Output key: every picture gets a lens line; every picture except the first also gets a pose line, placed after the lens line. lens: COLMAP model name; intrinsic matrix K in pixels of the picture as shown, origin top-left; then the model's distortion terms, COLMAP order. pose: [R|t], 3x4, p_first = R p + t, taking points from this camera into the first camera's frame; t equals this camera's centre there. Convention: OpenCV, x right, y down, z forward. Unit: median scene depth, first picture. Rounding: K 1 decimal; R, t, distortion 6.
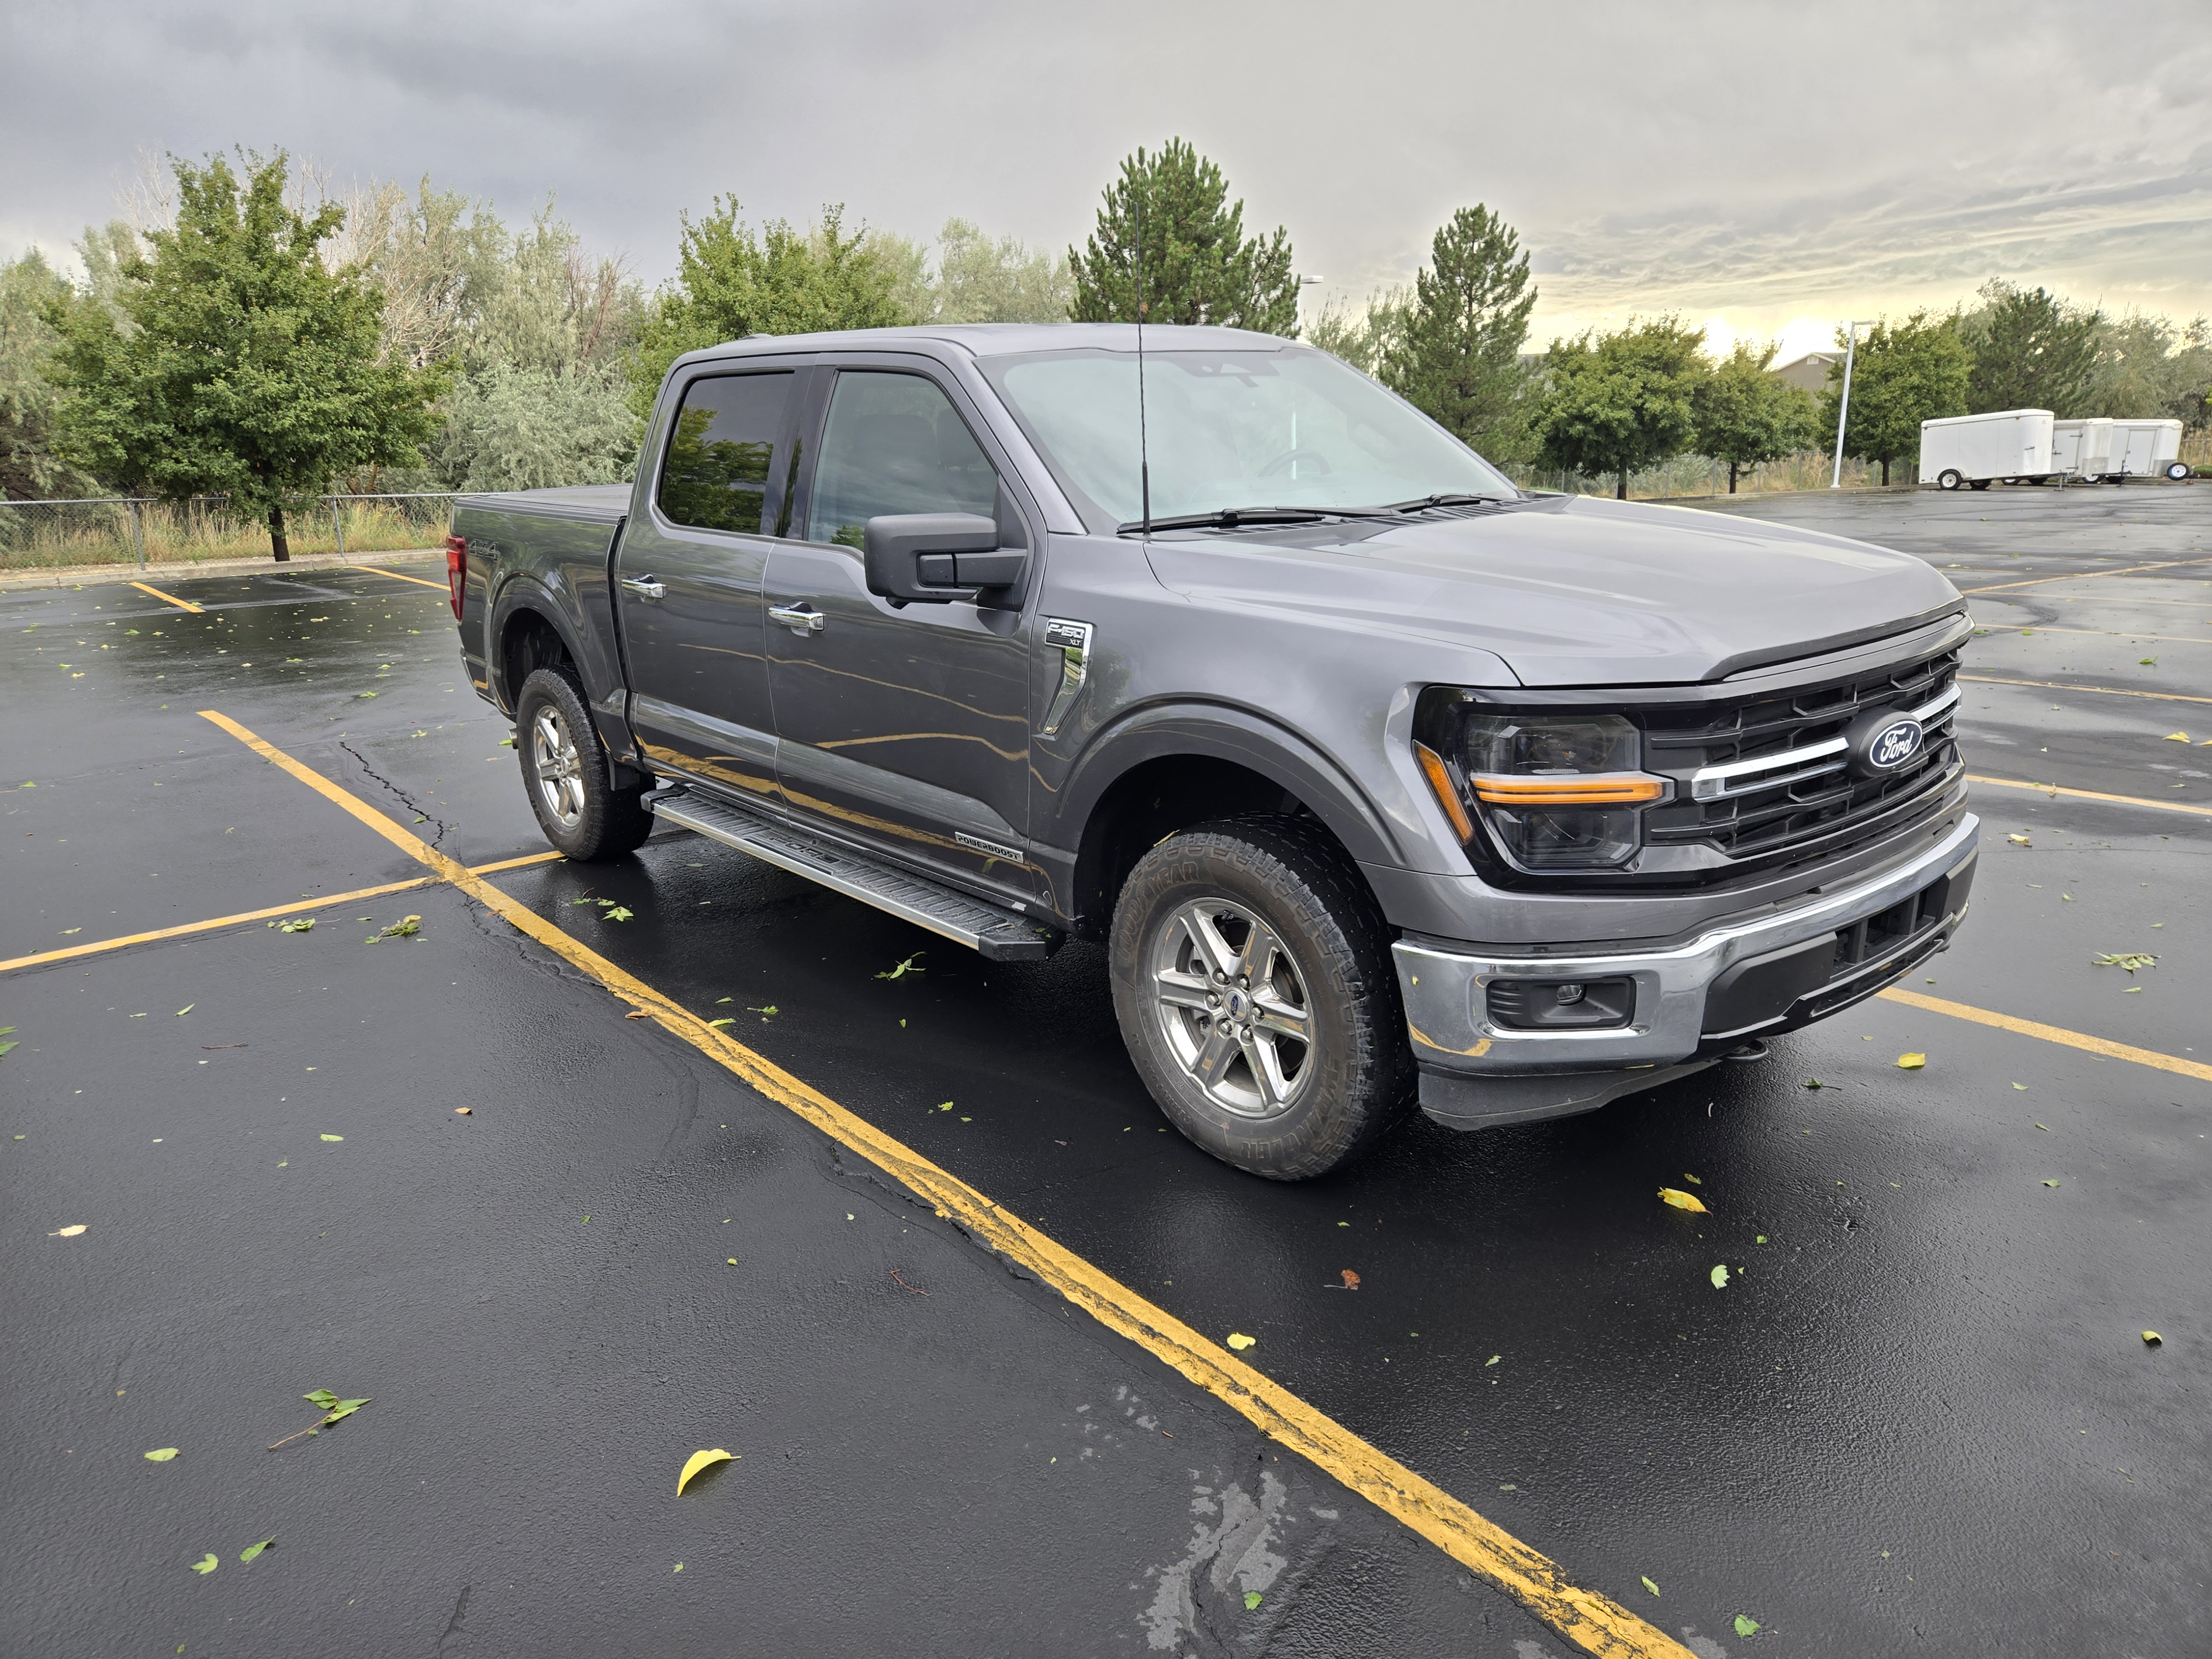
lens RADIAL K [[1490.8, 0, 1075.3], [0, 1490.8, 829.9], [0, 0, 1]] dist [0.063786, -0.053716]
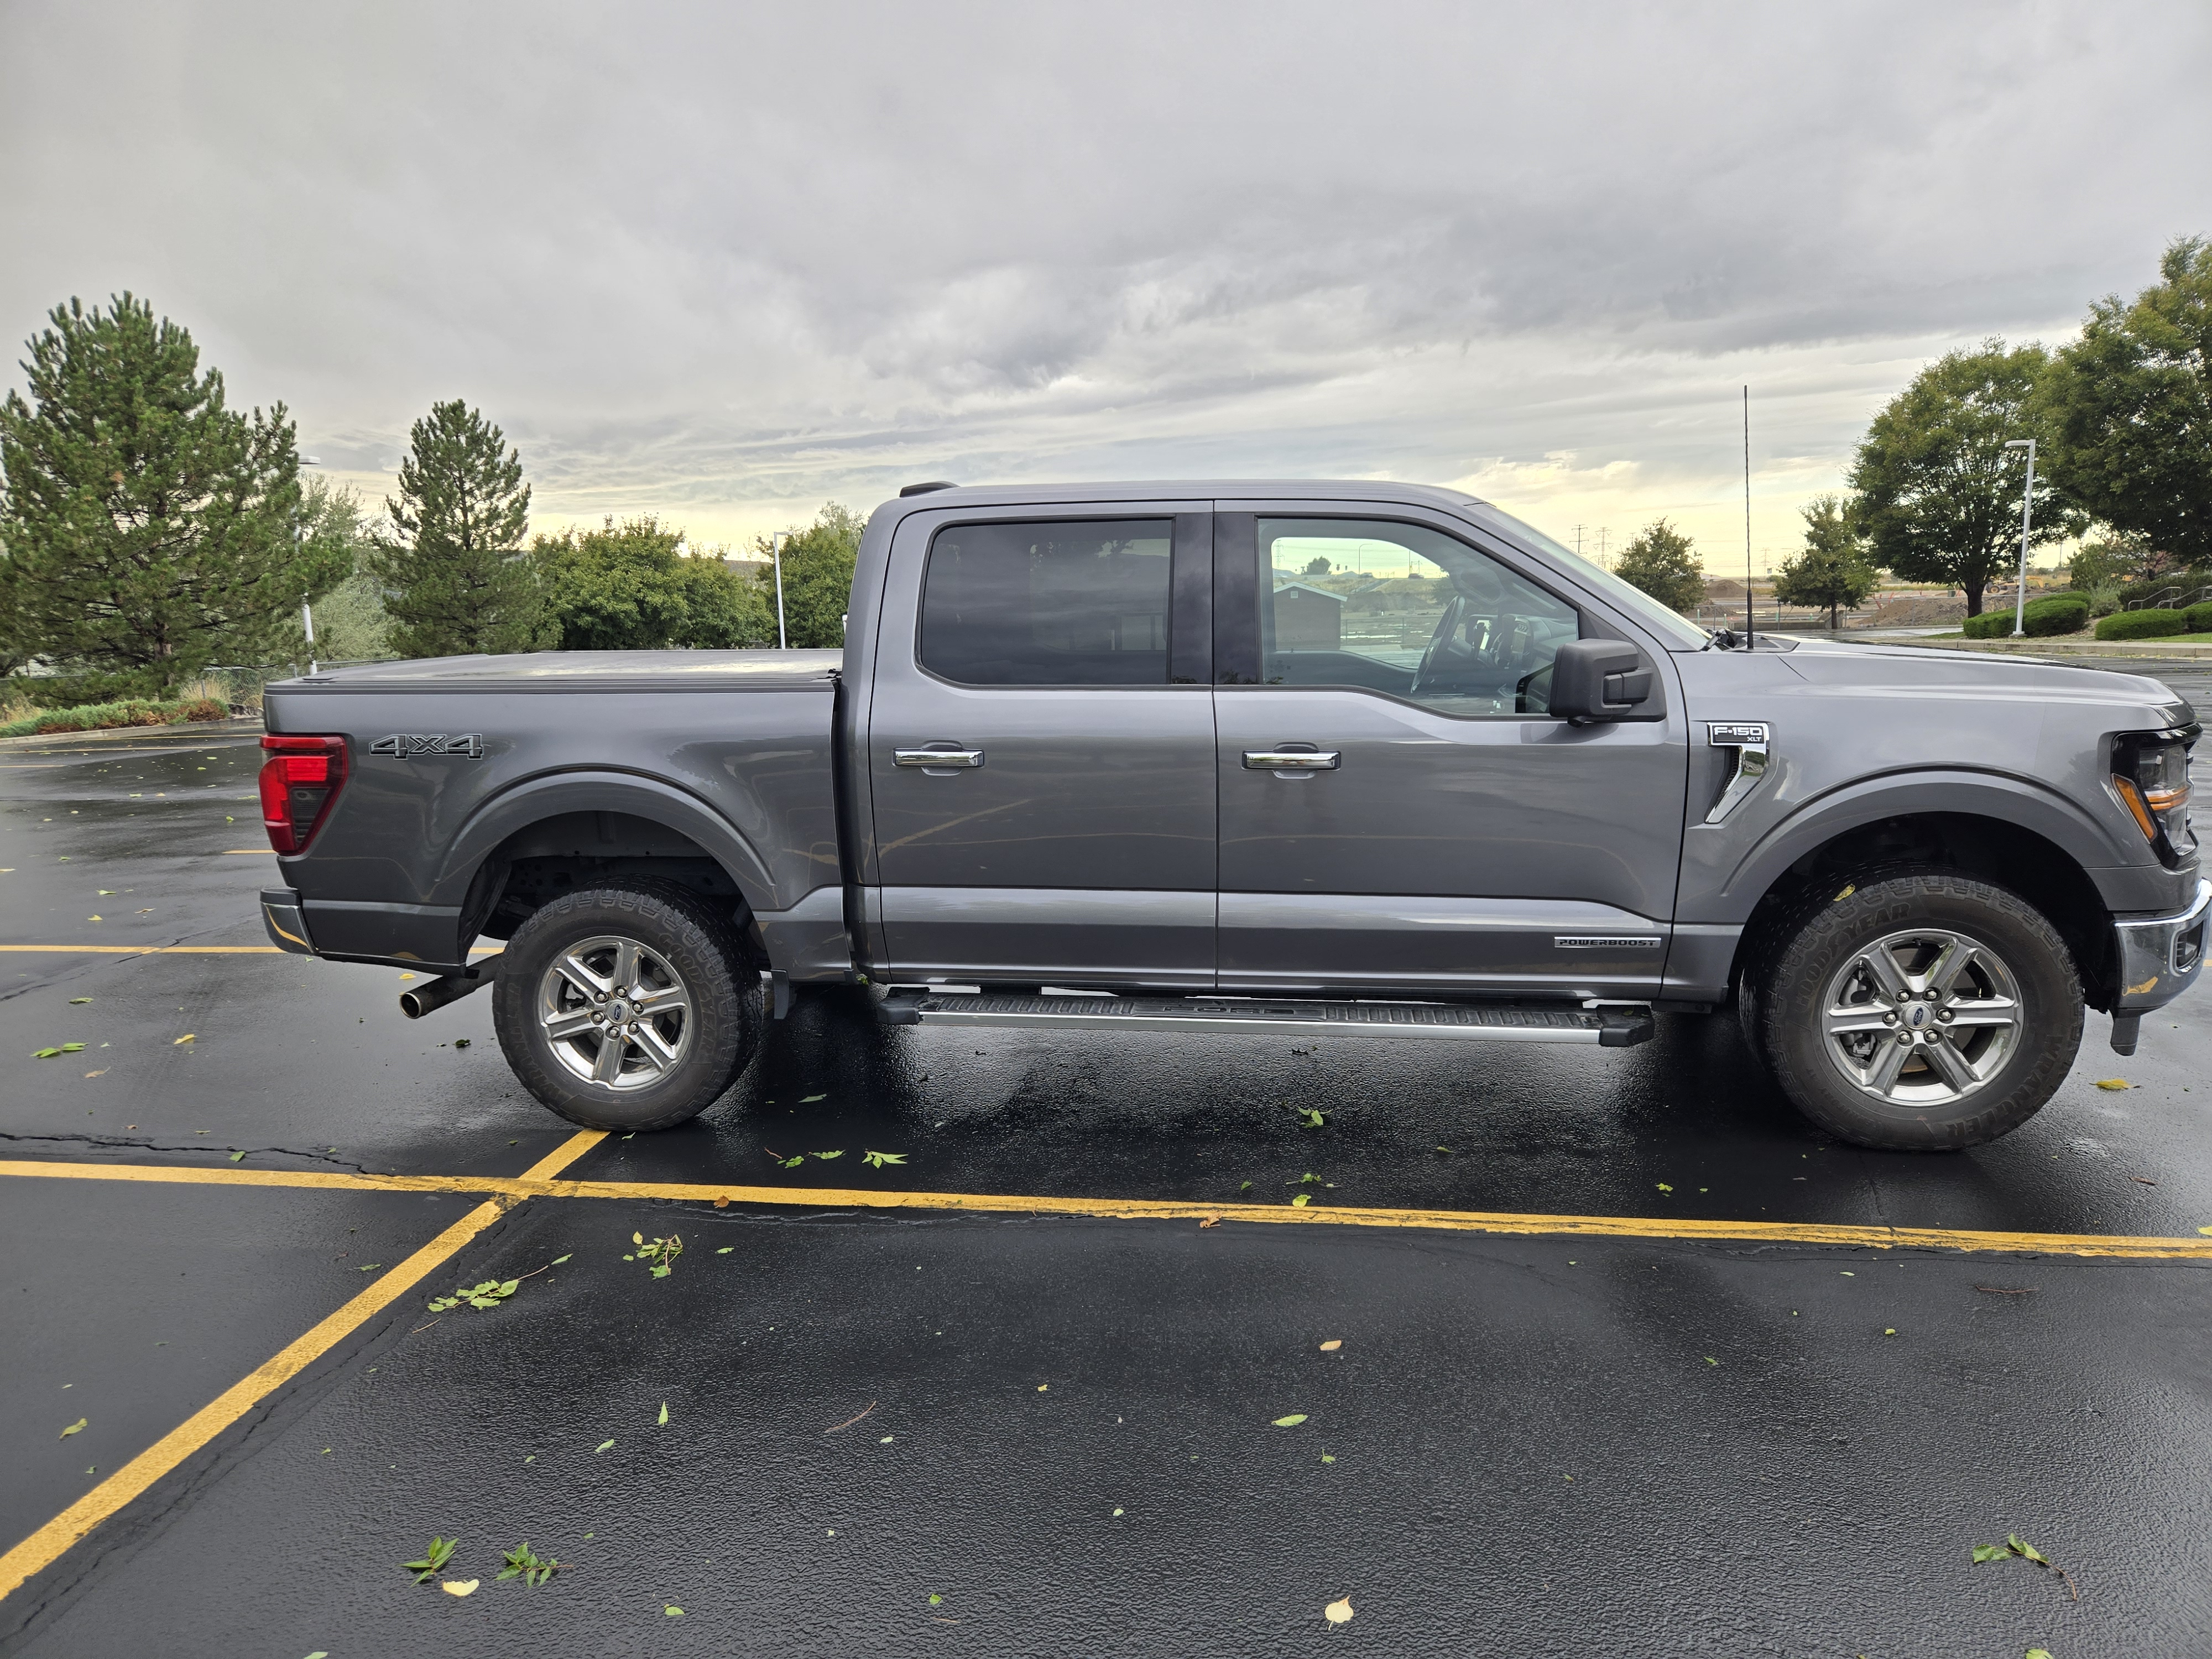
lens RADIAL K [[1490.8, 0, 1075.3], [0, 1490.8, 829.9], [0, 0, 1]] dist [0.063786, -0.053716]
pose [[0.750592, -0.099935, 0.653165, -0.099736], [0.180775, 0.981841, -0.057517, -0.007153], [-0.635556, 0.161248, 0.755028, 0.039380]]
